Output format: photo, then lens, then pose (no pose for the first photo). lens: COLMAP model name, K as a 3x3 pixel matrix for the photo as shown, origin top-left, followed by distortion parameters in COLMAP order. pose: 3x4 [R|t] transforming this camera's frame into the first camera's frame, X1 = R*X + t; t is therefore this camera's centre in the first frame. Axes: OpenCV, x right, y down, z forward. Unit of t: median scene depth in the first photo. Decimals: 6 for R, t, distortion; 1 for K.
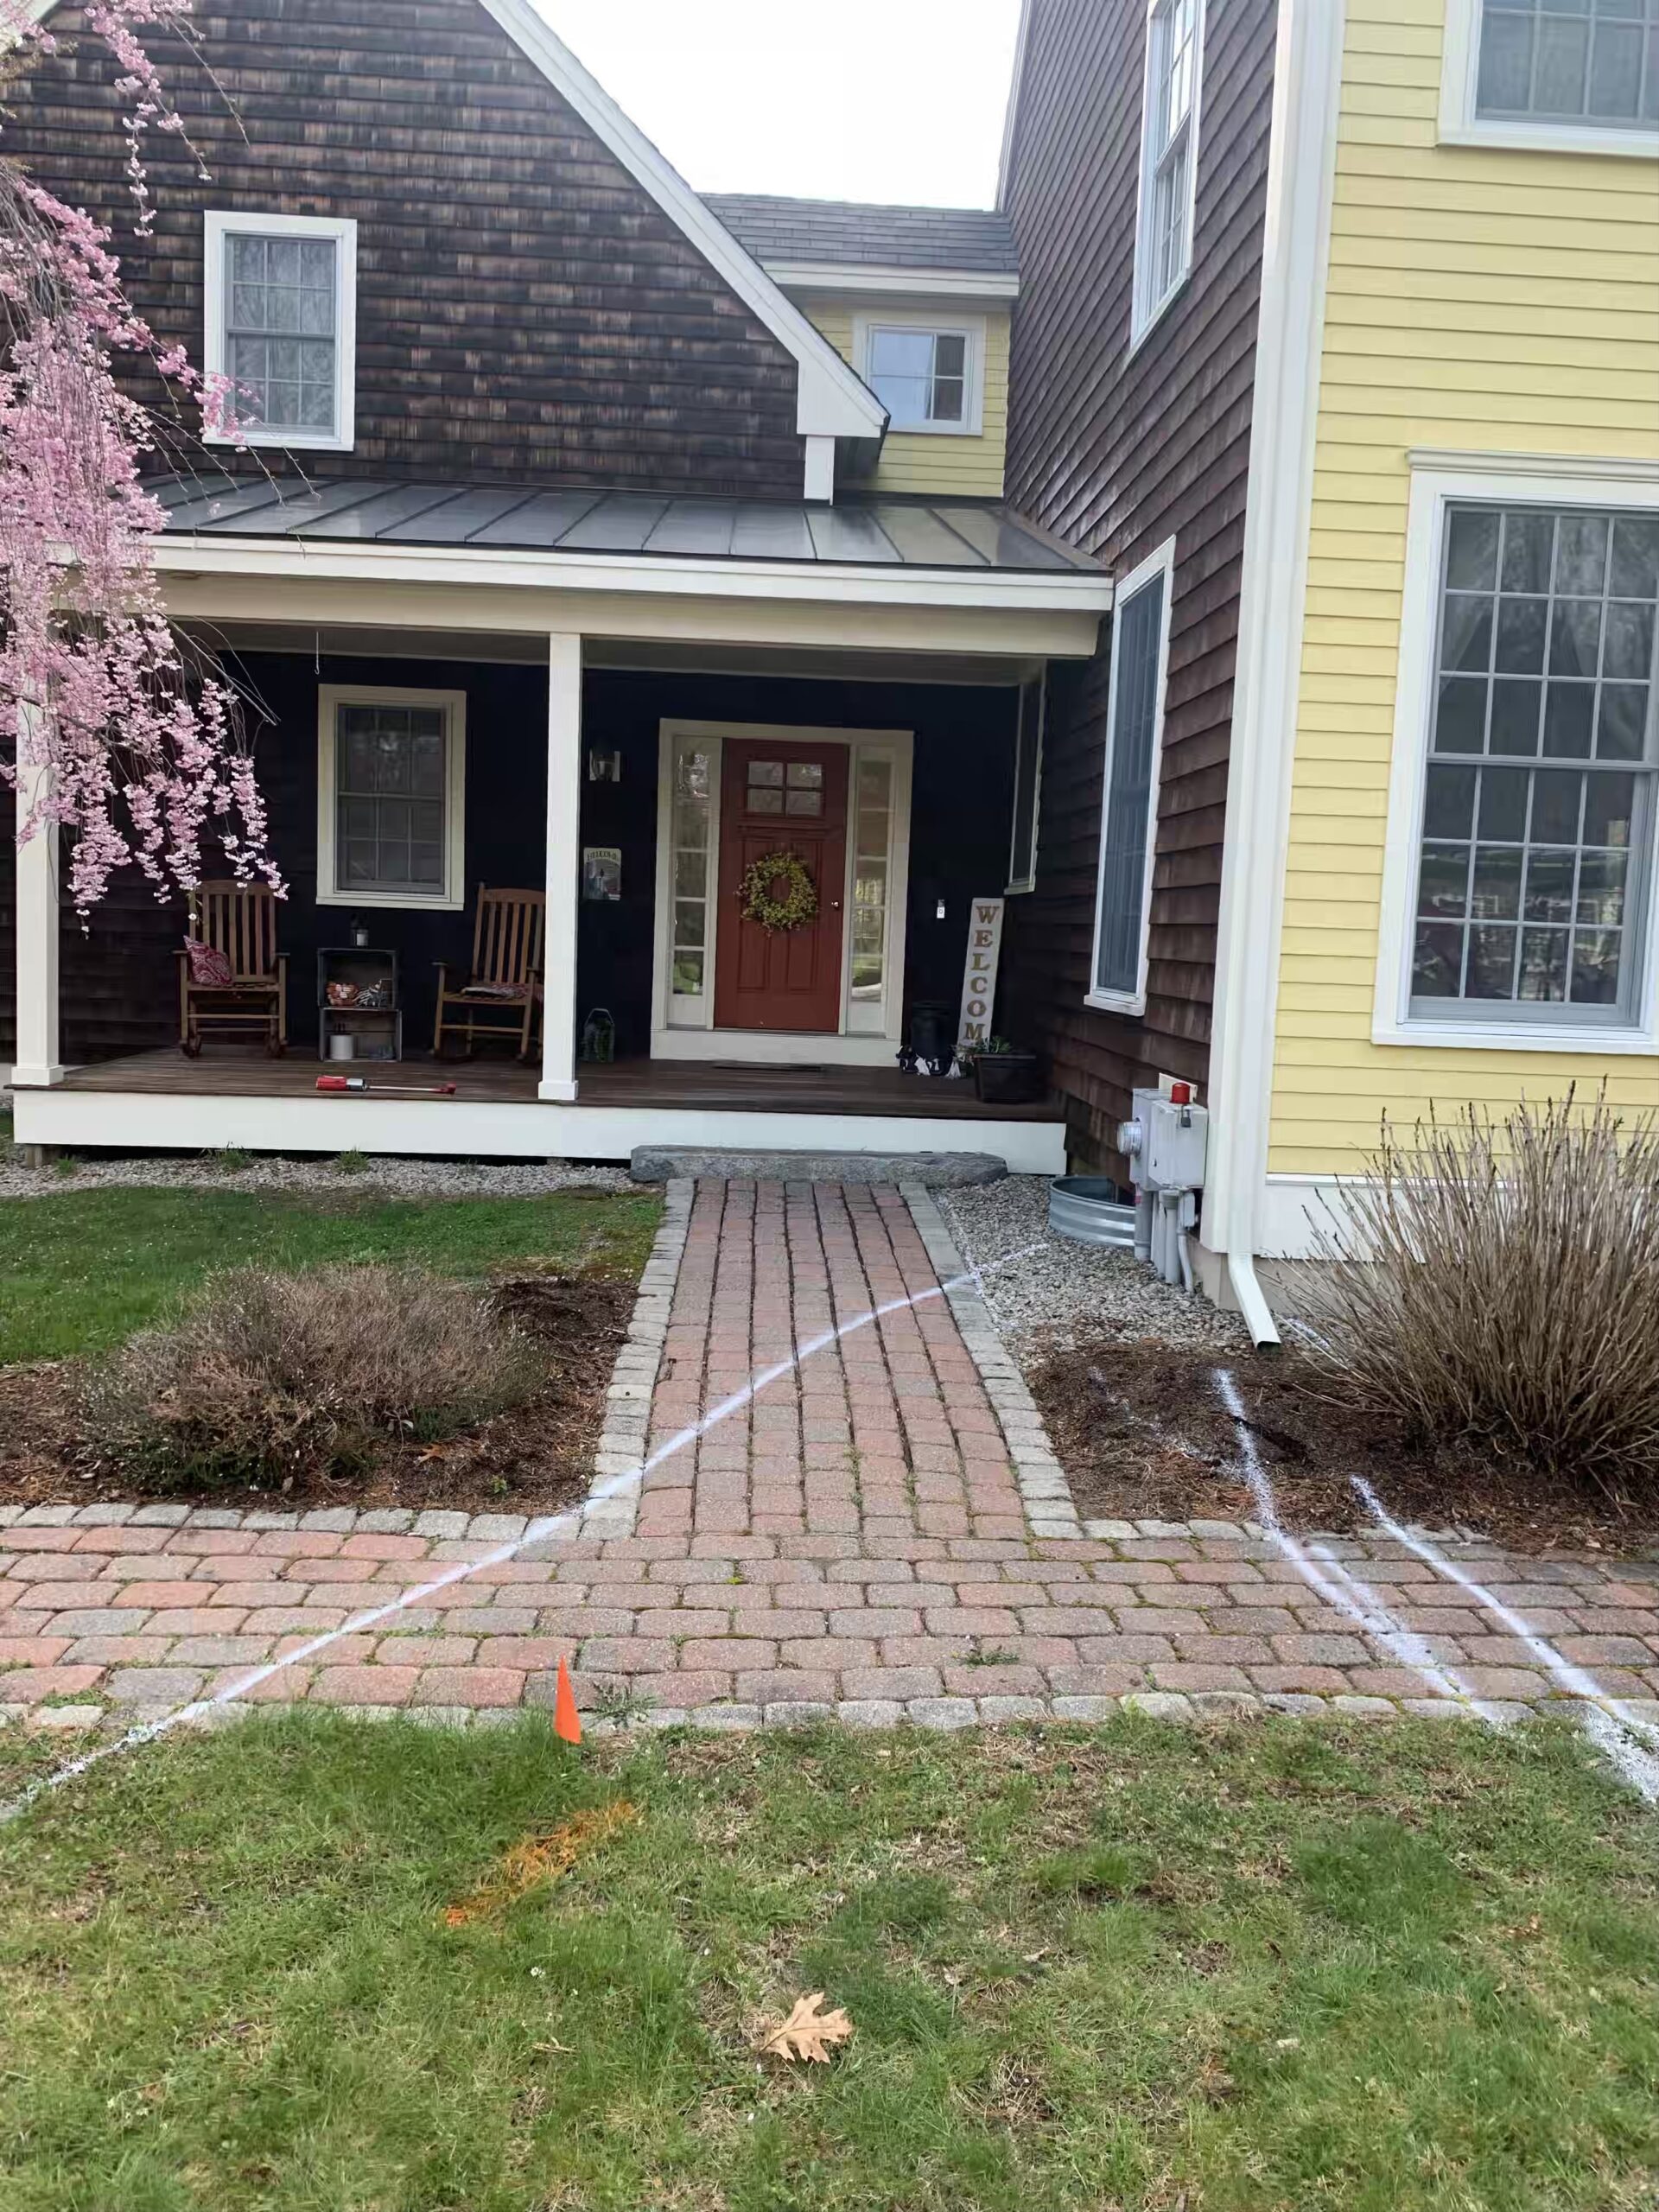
lens RADIAL K [[1666.8, 0, 819.8], [0, 1666.8, 1094.8], [0, 0, 1]] dist [0.029298, -0.028548]
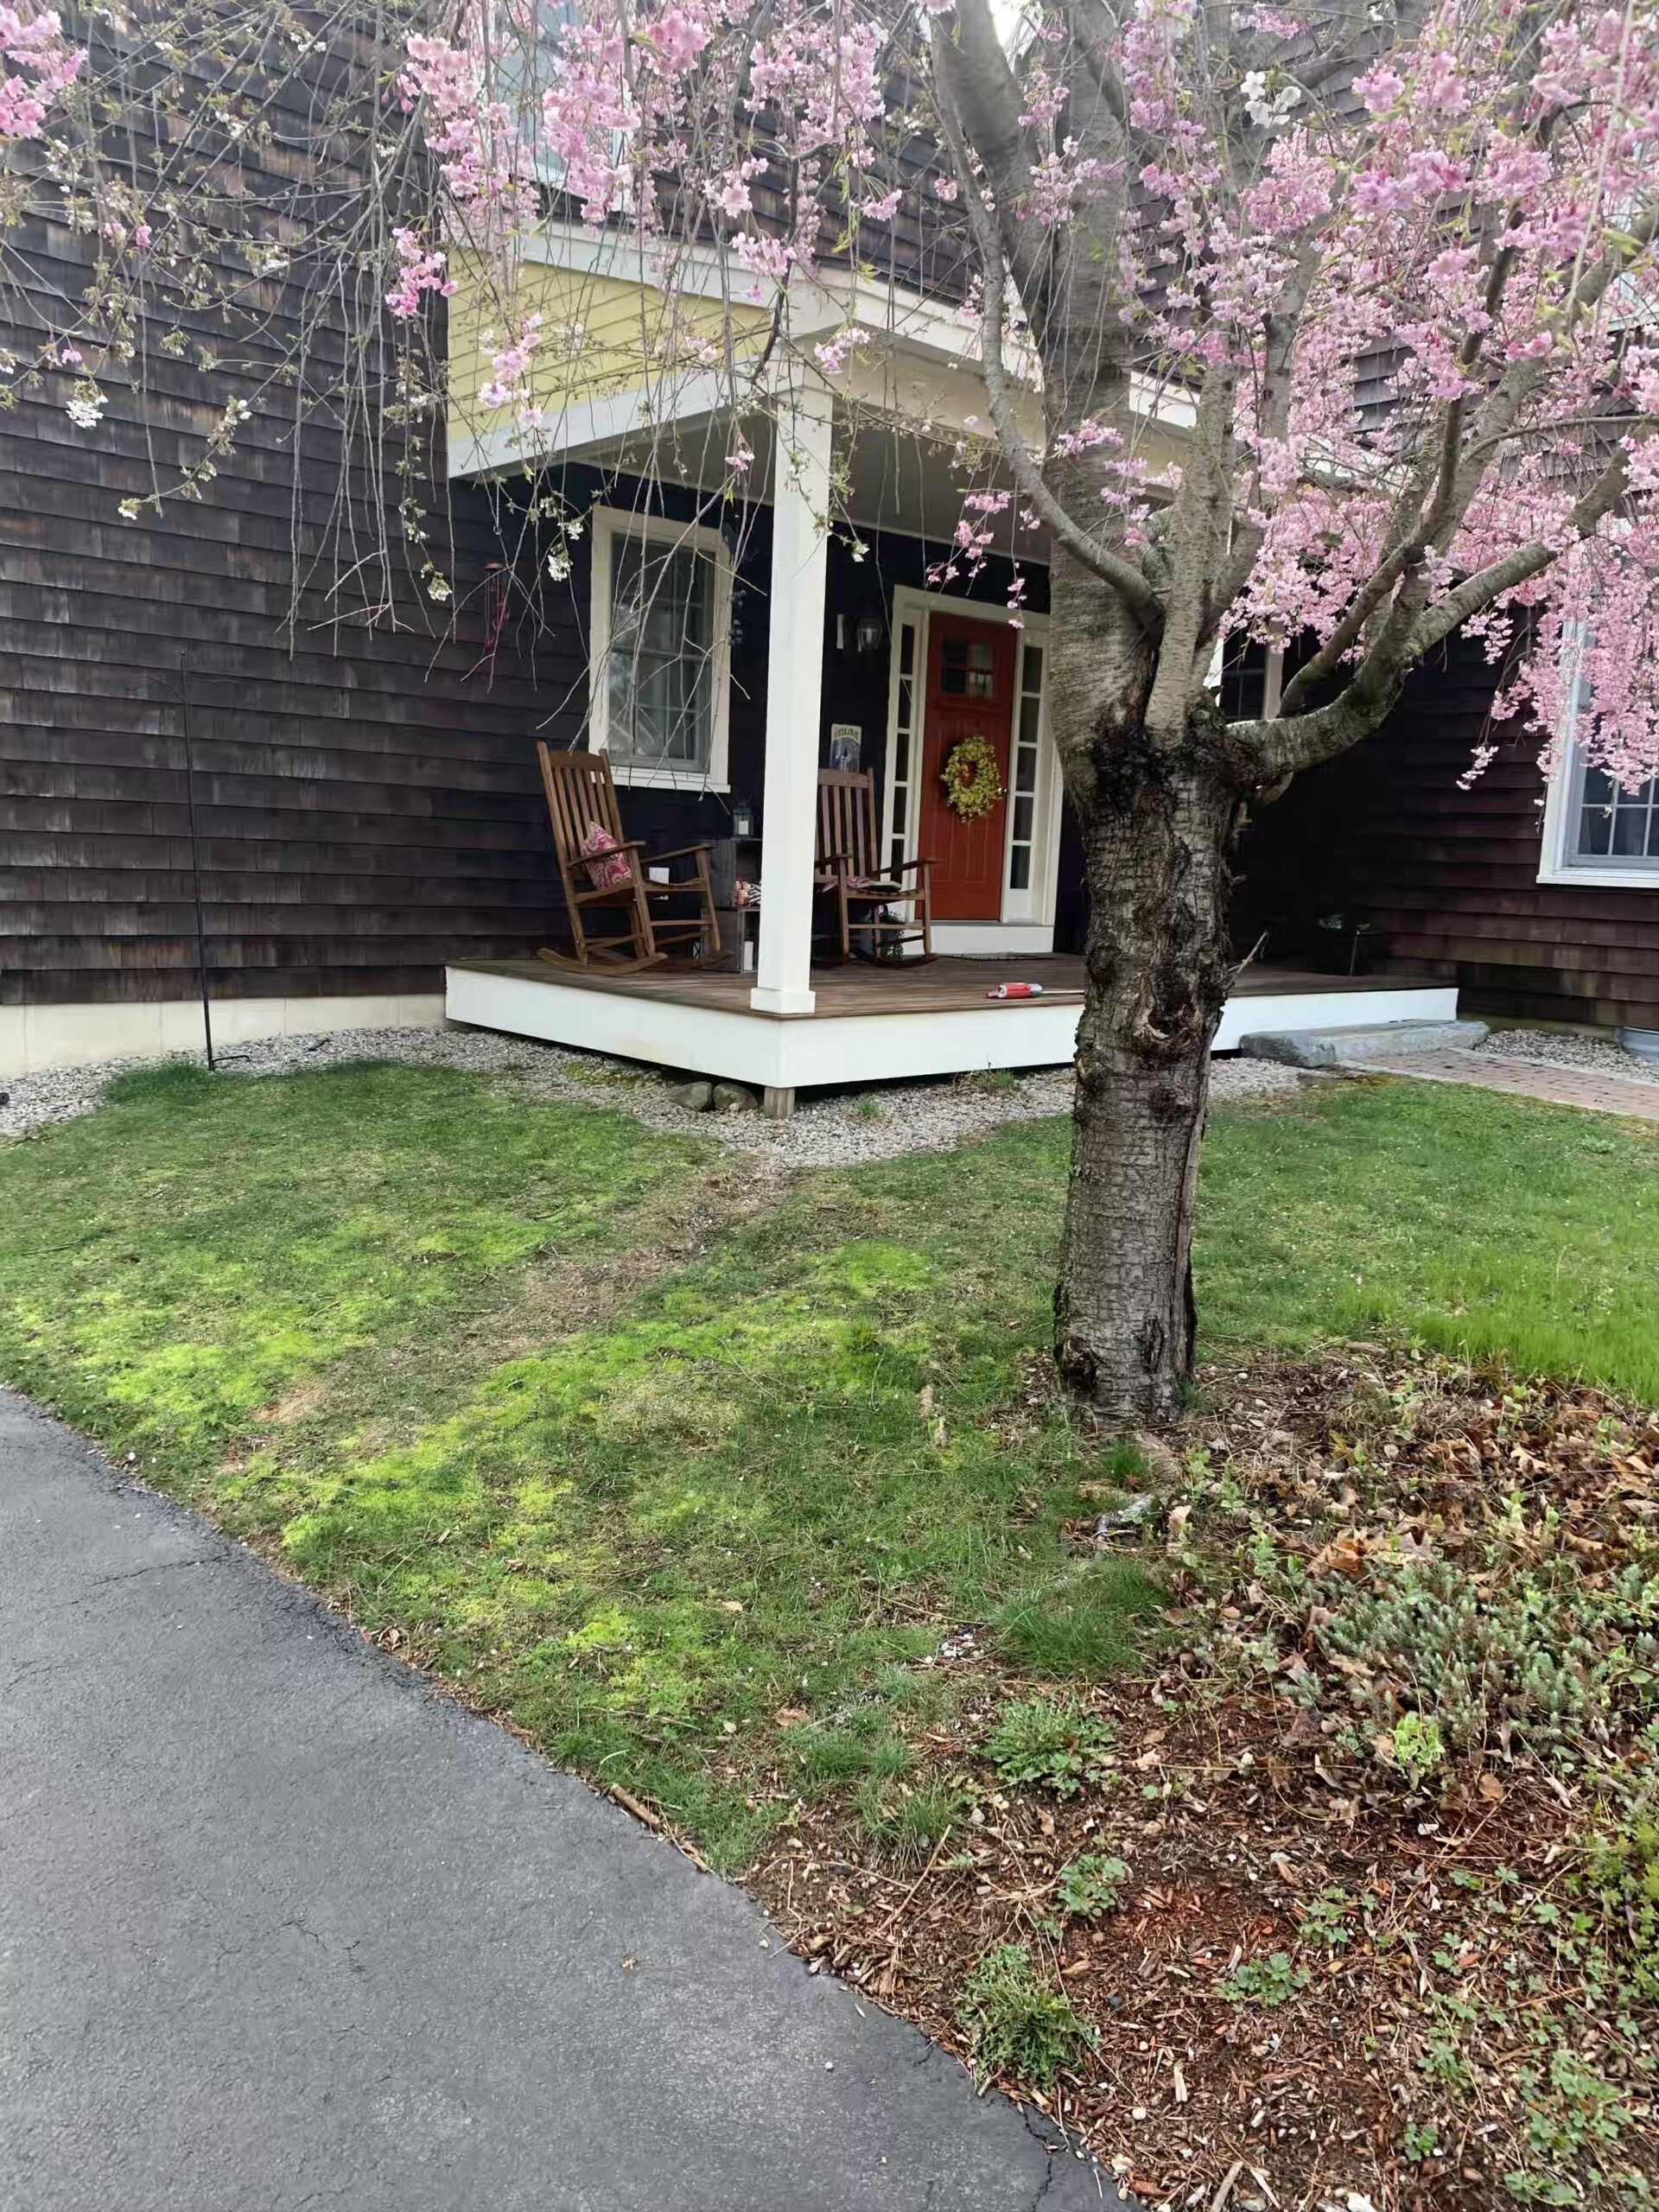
lens RADIAL K [[1666.8, 0, 837.3], [0, 1666.8, 1105.7], [0, 0, 1]] dist [0.029298, -0.028548]
pose [[0.779131, -0.101999, 0.618507, -0.717353], [0.058469, 0.994197, 0.090301, -0.024559], [-0.624128, -0.034193, 0.780574, 0.289943]]
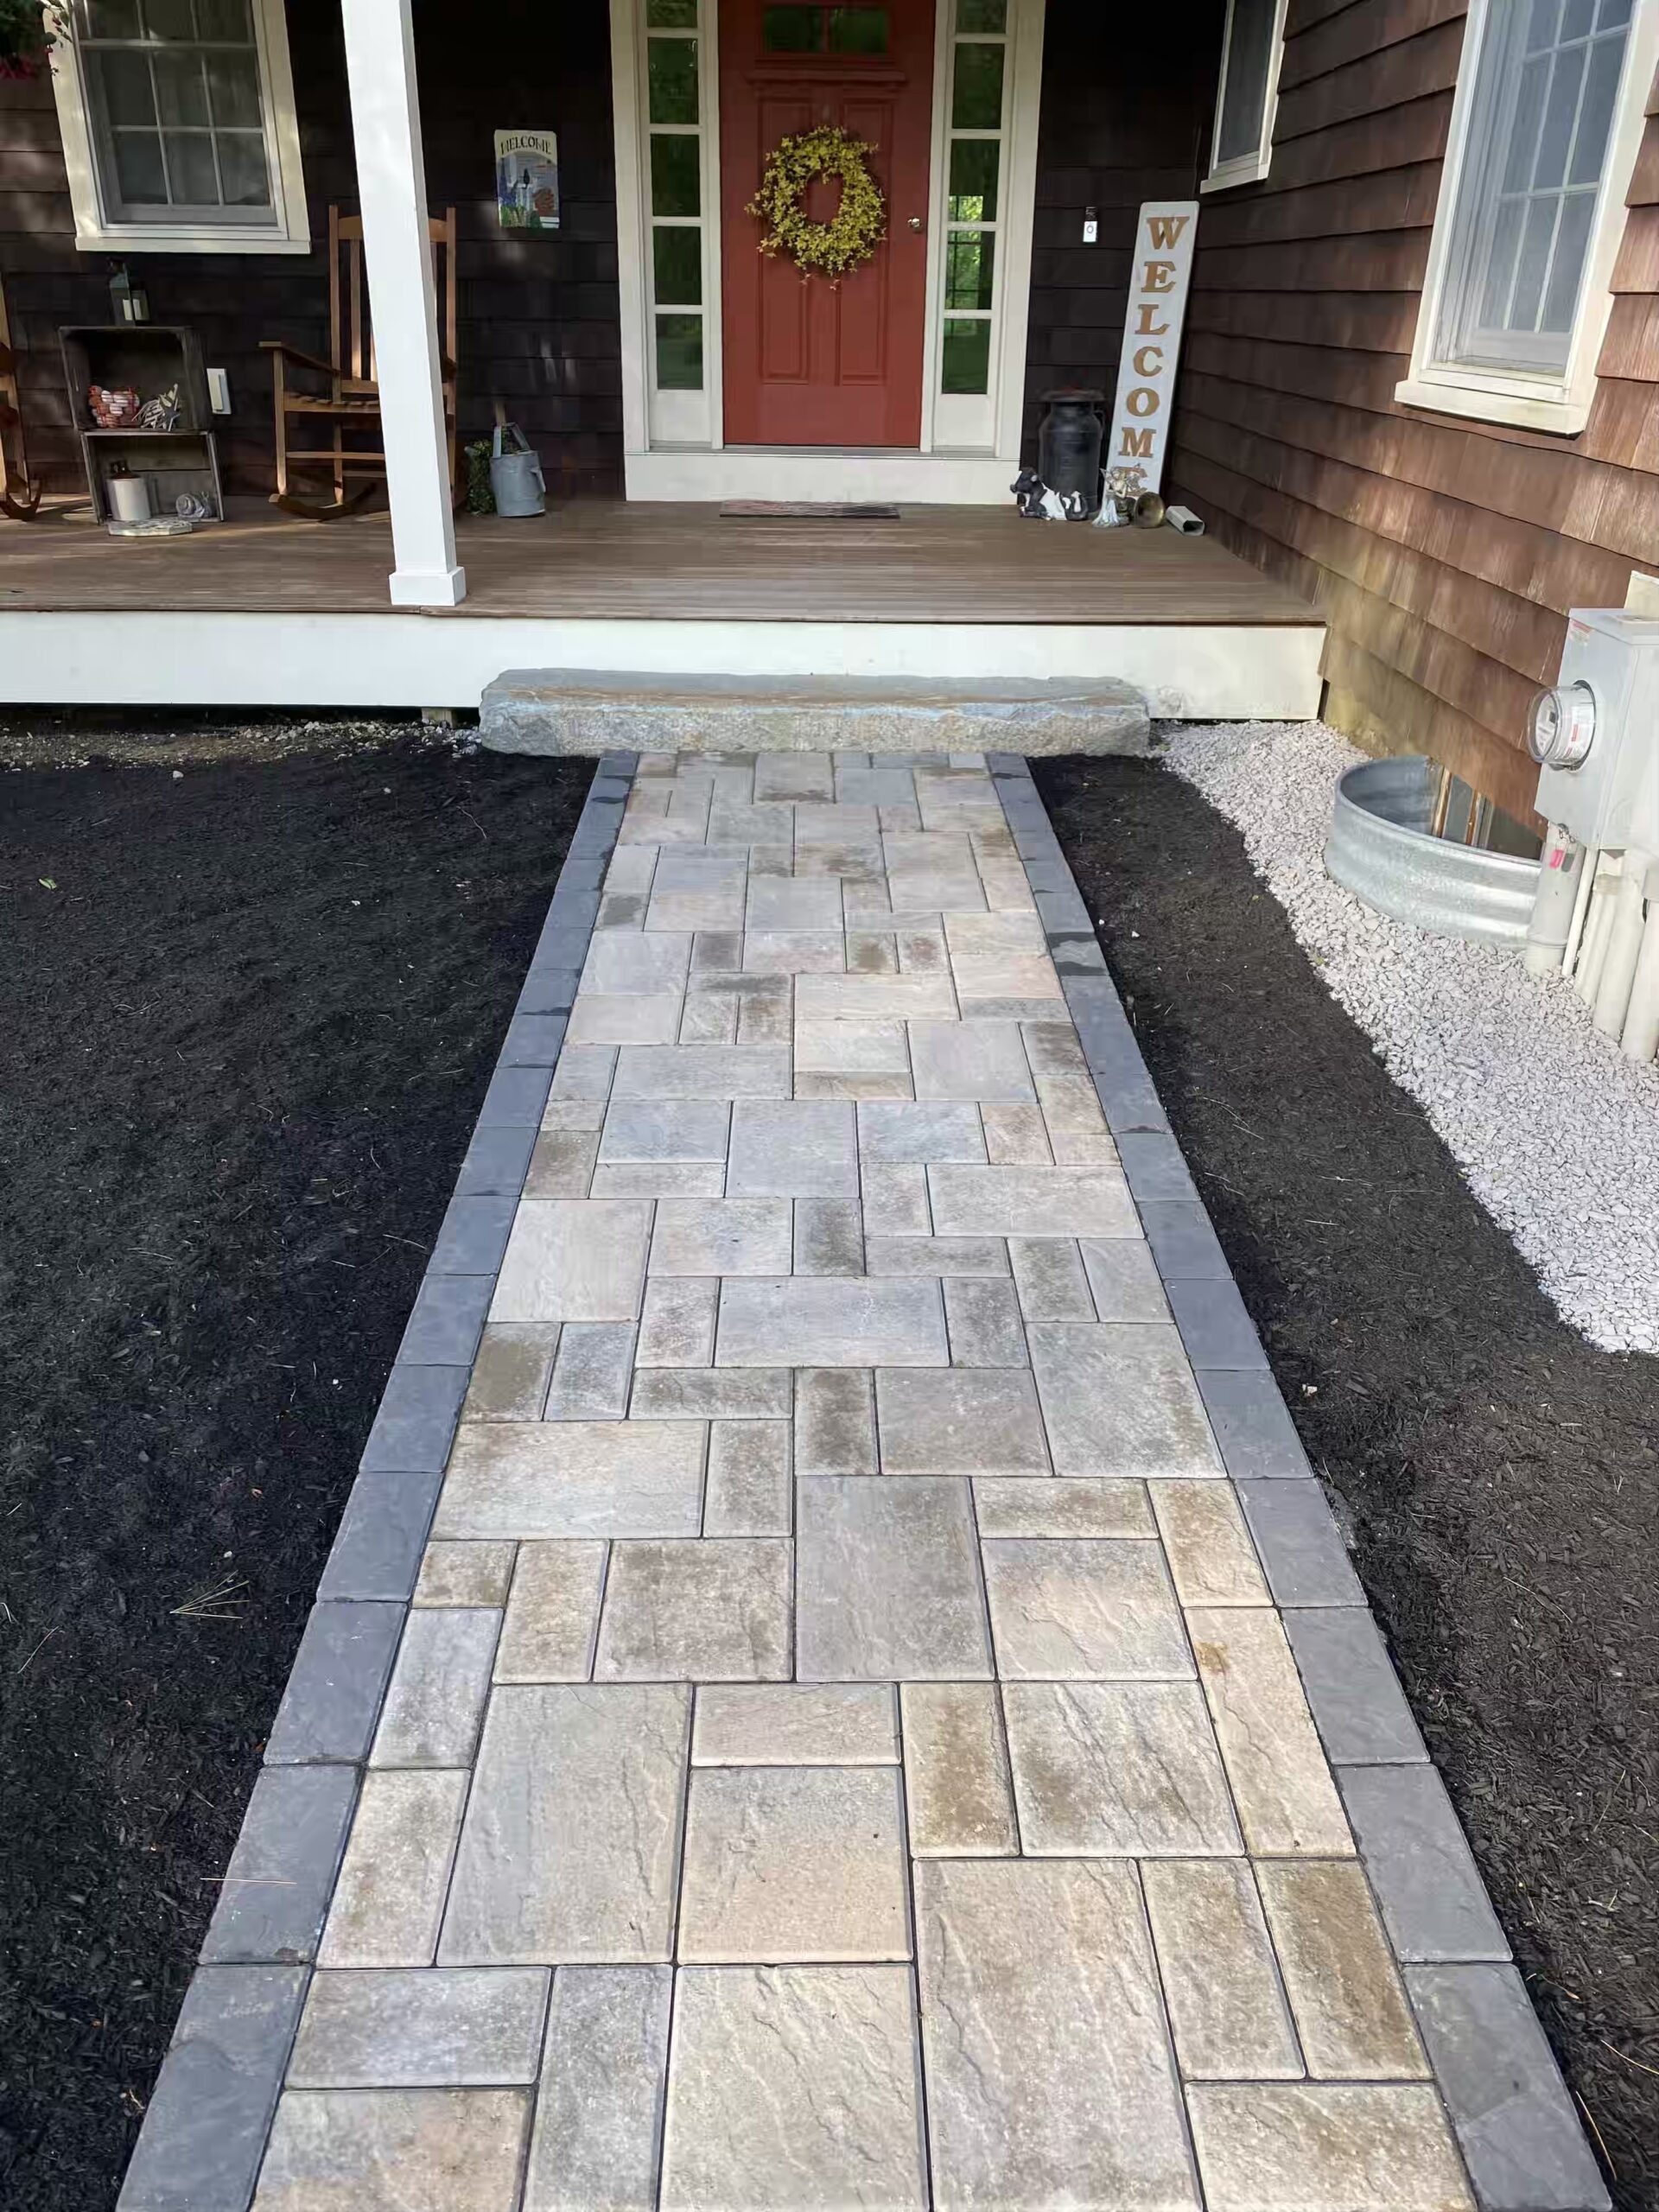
lens RADIAL K [[1676.0, 0, 819.8], [0, 1676.0, 1075.9], [0, 0, 1]] dist [0.041371, -0.047677]
pose [[0.998638, -0.007193, -0.051667, 0.004659], [0.023821, 0.944034, 0.328986, -0.024562], [0.046409, -0.329769, 0.942920, 0.321338]]
